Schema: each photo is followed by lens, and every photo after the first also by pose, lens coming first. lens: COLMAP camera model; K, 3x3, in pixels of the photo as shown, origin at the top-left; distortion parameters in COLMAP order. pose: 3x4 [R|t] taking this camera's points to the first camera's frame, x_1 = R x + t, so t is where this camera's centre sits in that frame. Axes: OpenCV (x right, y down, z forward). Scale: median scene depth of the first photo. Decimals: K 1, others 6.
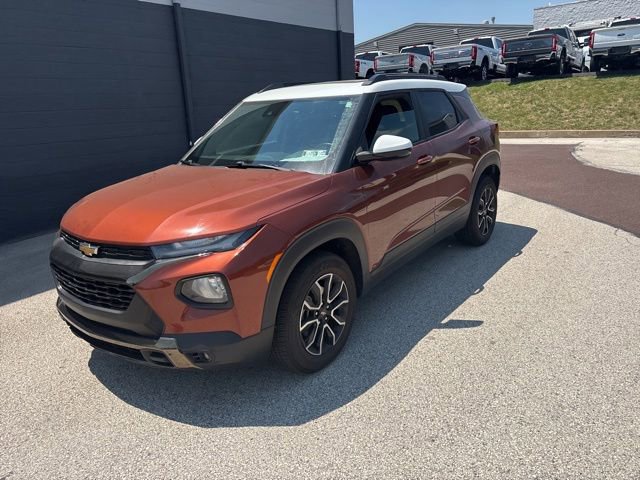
lens RADIAL K [[487.7, 0, 319.9], [0, 487.7, 229.8], [0, 0, 1]] dist [0.054604, -0.059634]
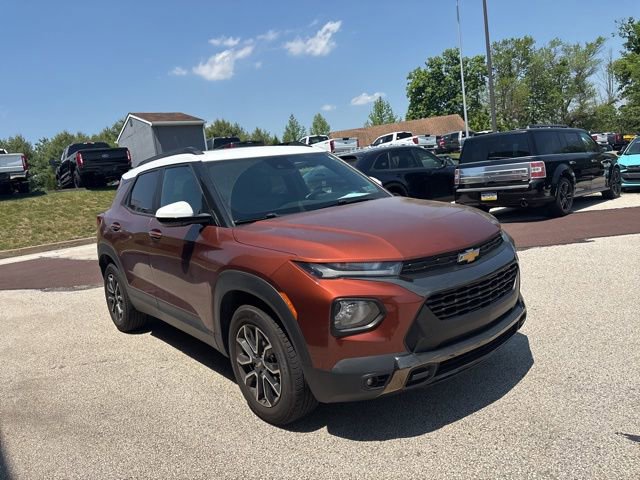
lens RADIAL K [[487.7, 0, 315.8], [0, 487.7, 237.6], [0, 0, 1]] dist [0.054604, -0.059634]
pose [[0.253709, -0.098031, 0.962300, -0.943368], [0.345182, 0.938525, 0.004602, -0.068285], [-0.903594, 0.331001, 0.271951, 0.619105]]
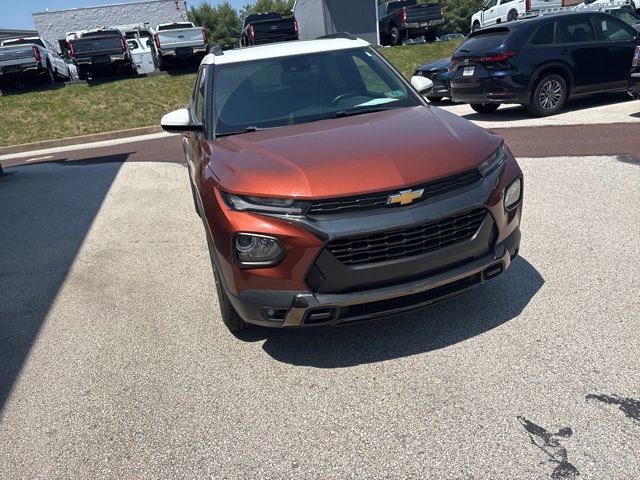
lens RADIAL K [[487.7, 0, 322.6], [0, 487.7, 243.2], [0, 0, 1]] dist [0.054604, -0.059634]
pose [[0.587849, -0.290183, 0.755134, -0.776214], [0.287837, 0.947392, 0.139992, -0.029995], [-0.756031, 0.135062, 0.640449, 0.343877]]
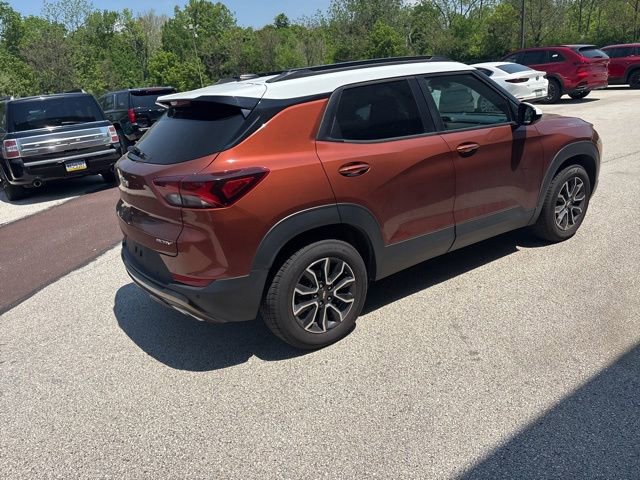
lens RADIAL K [[494.9, 0, 315.5], [0, 494.9, 247.2], [0, 0, 1]] dist [0.042844, -0.049082]
pose [[-0.941191, 0.042641, 0.335175, -0.178598], [0.225298, 0.818477, 0.528523, -0.535896], [-0.251796, 0.572955, -0.779949, 1.947545]]
